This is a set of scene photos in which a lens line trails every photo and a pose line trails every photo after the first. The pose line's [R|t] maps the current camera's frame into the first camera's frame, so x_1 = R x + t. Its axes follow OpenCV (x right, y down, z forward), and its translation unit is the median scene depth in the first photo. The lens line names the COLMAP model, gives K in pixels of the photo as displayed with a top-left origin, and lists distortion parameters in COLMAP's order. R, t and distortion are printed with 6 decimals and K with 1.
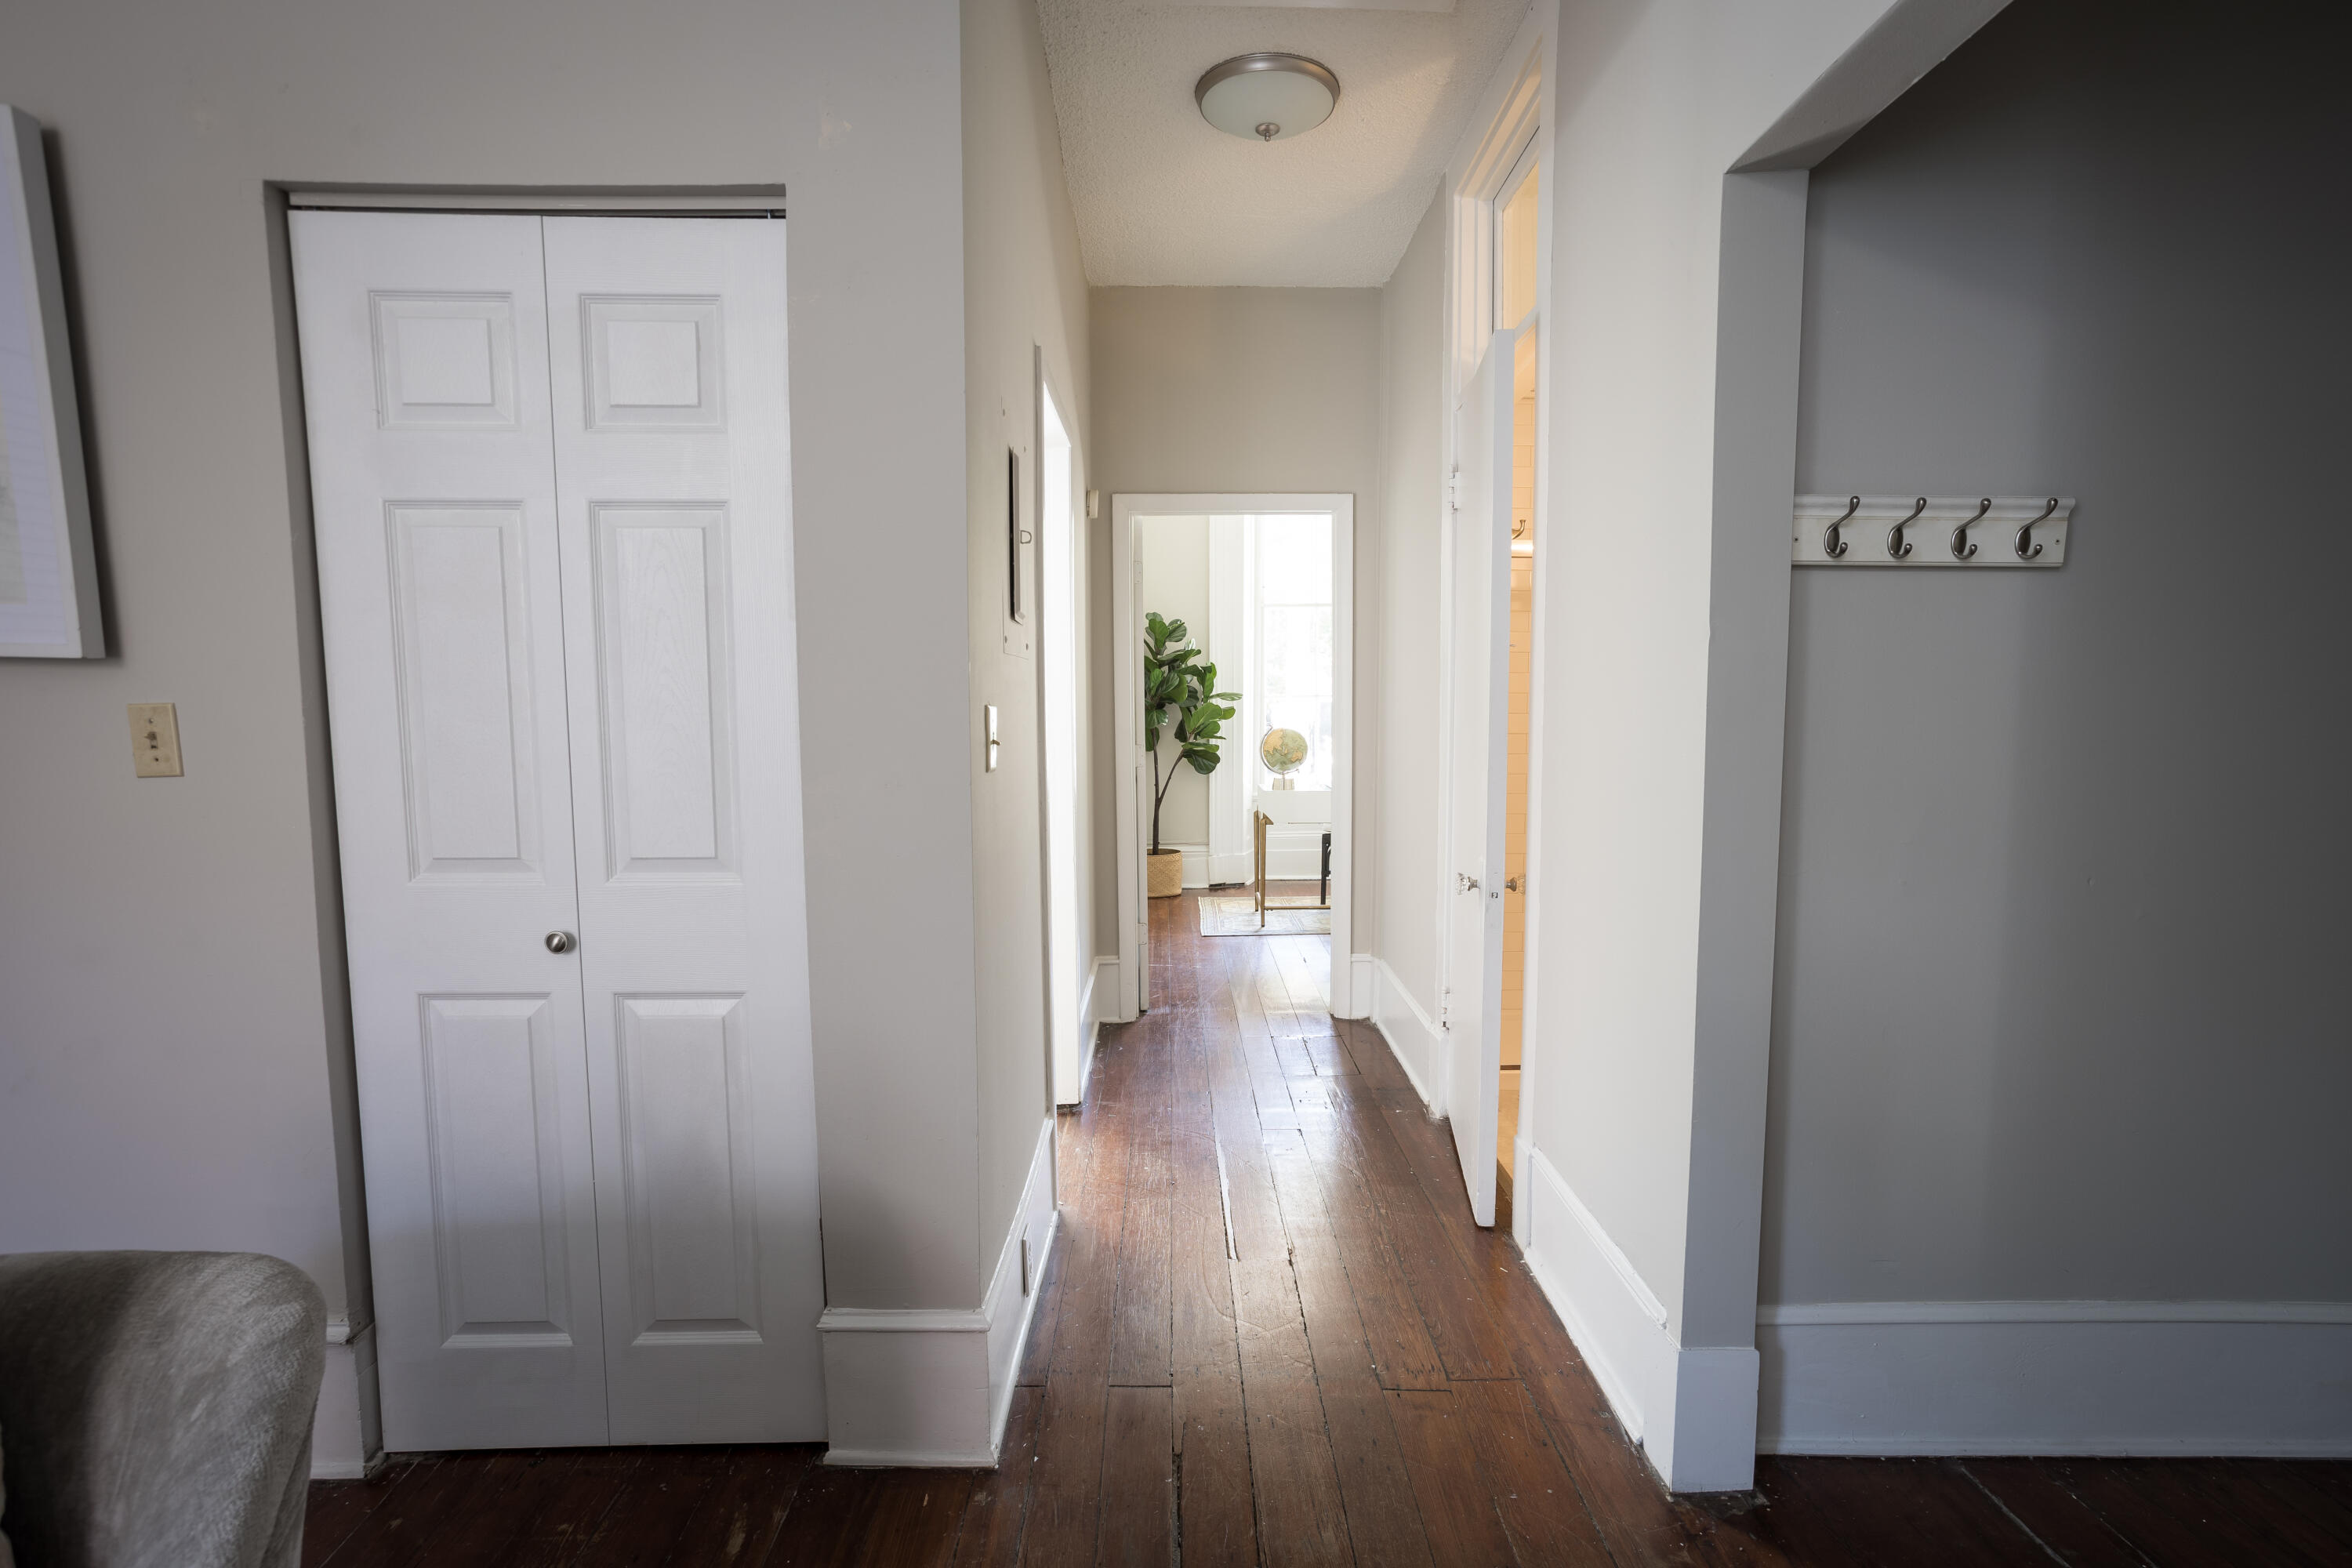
lens RADIAL K [[1211.5, 0, 1232.7], [0, 1211.5, 797.8], [0, 0, 1]] dist [-0.052101, 0.029543]
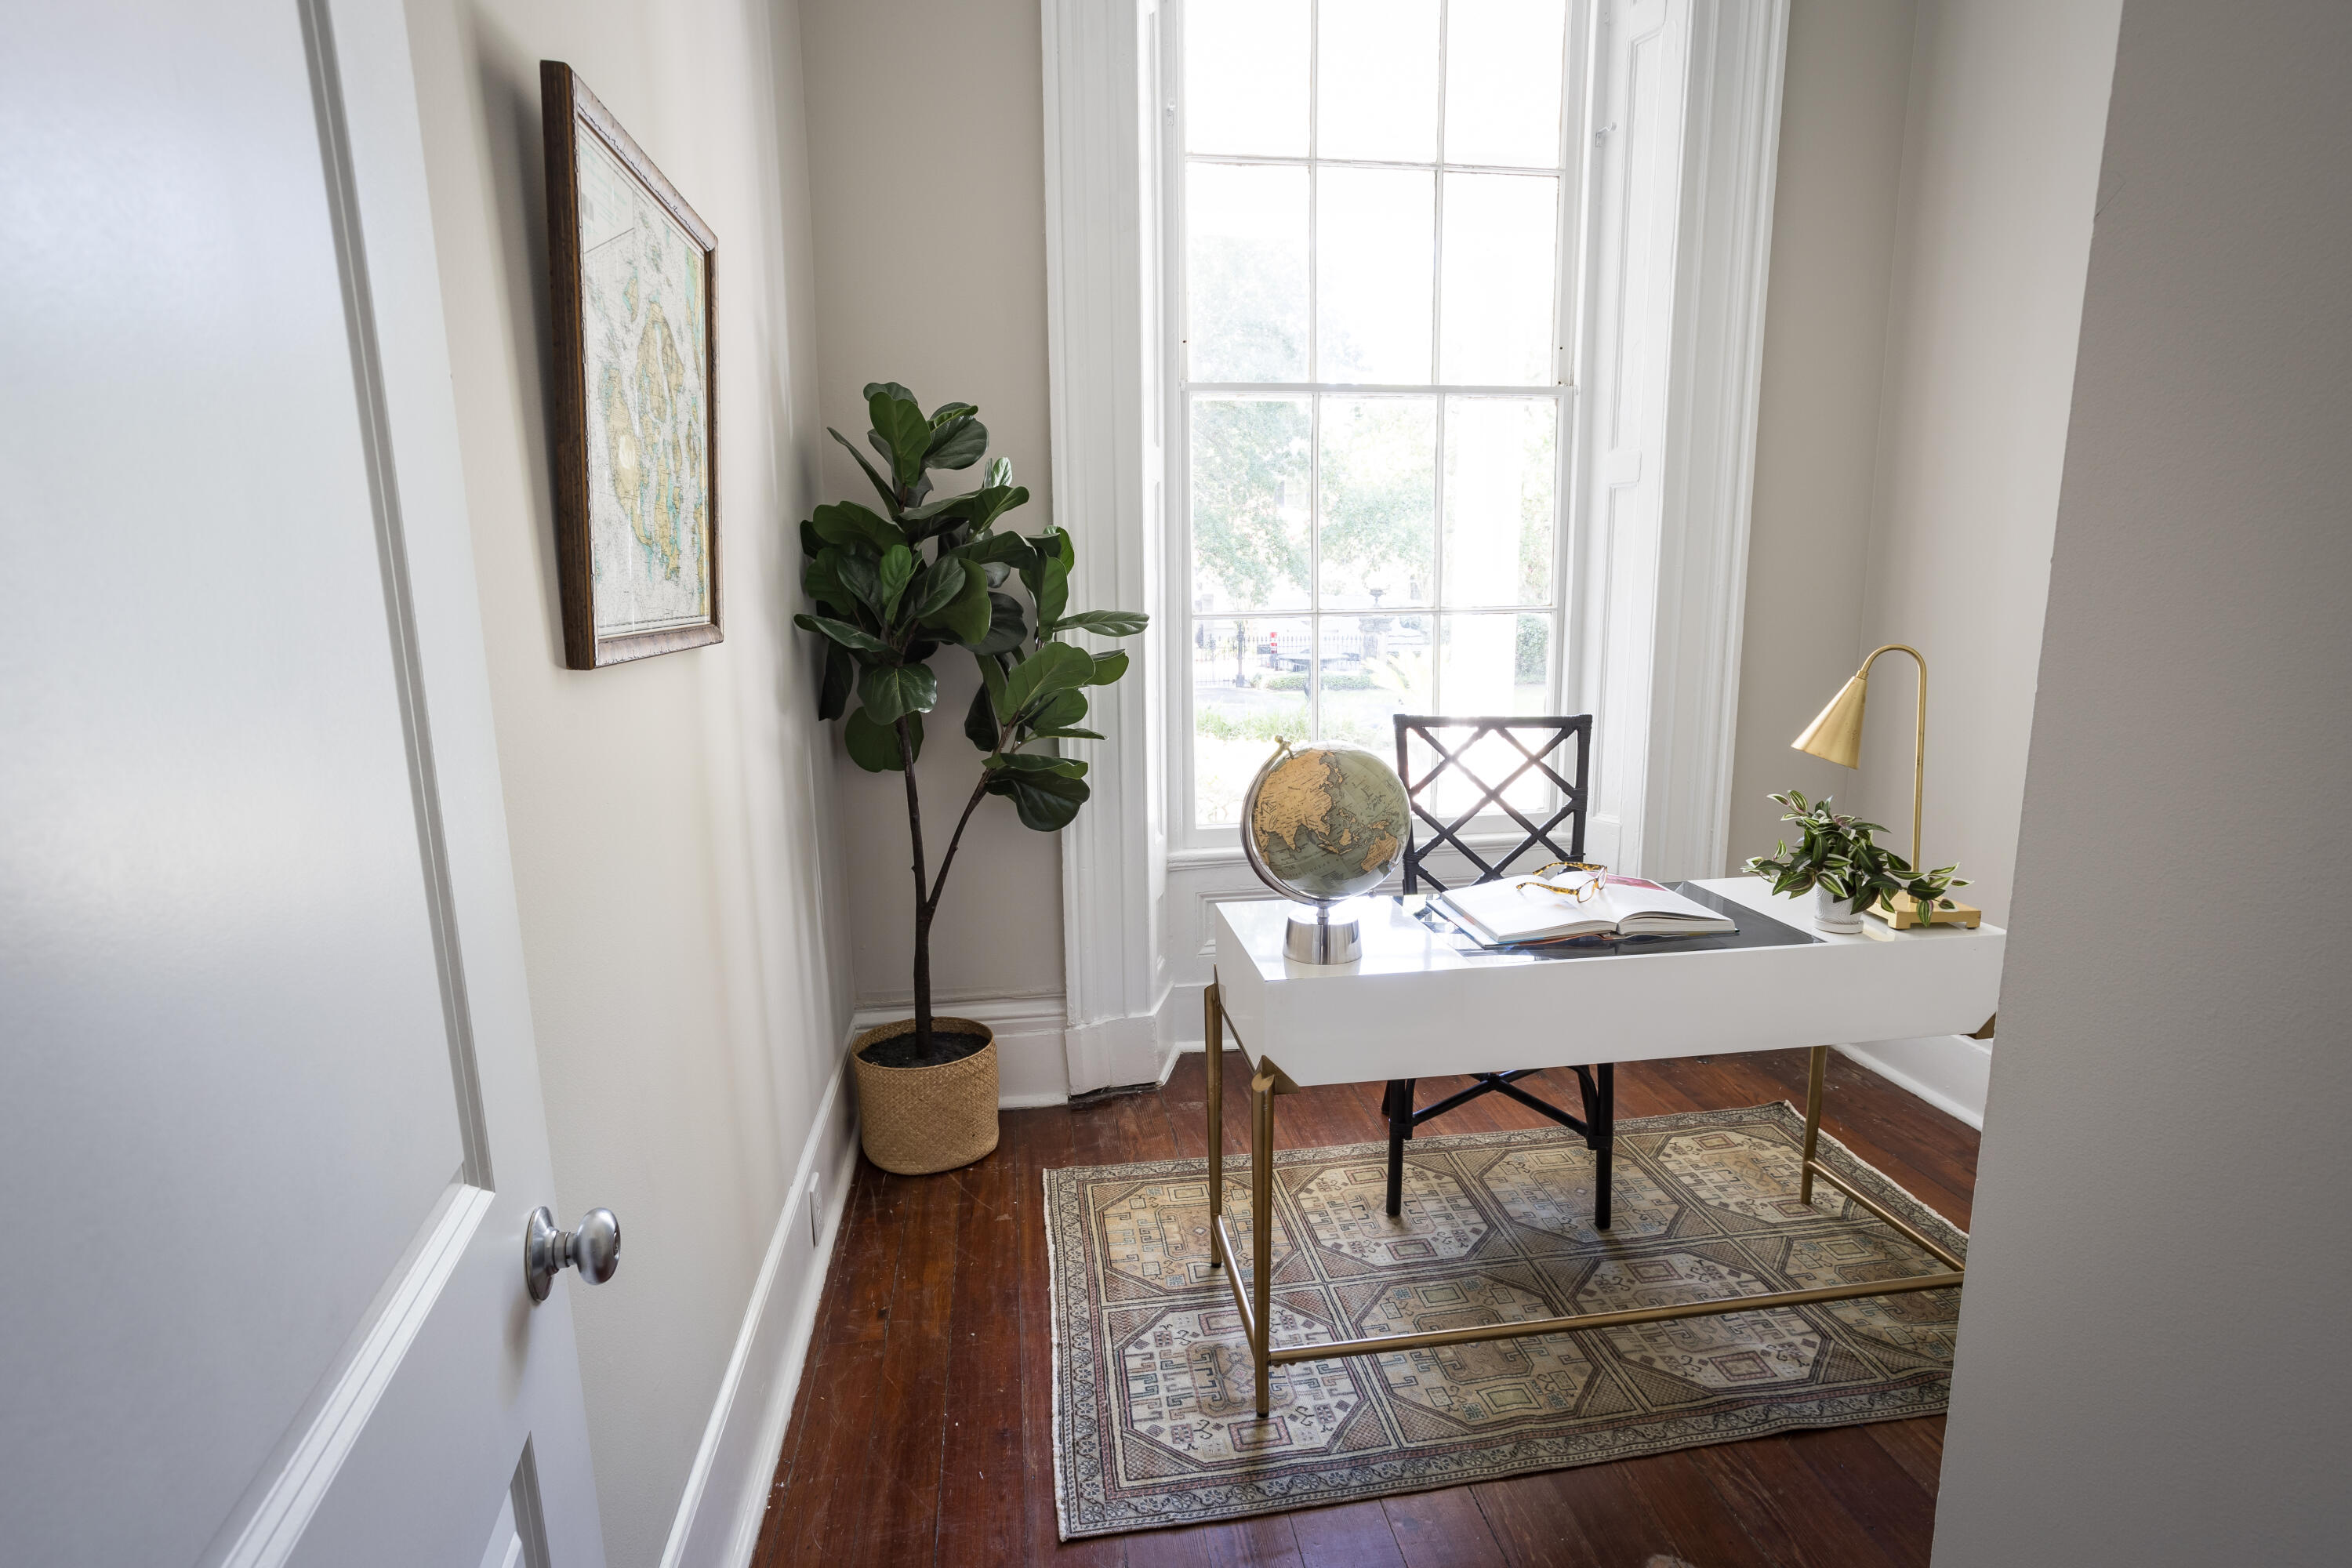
lens RADIAL K [[1153.7, 0, 1209.3], [0, 1153.7, 801.0], [0, 0, 1]] dist [-0.042382, 0.025481]
pose [[0.993566, -0.026069, 0.110210, -0.013122], [0.015276, 0.995102, 0.097667, -0.063827], [-0.112216, -0.095356, 0.989098, 0.651258]]
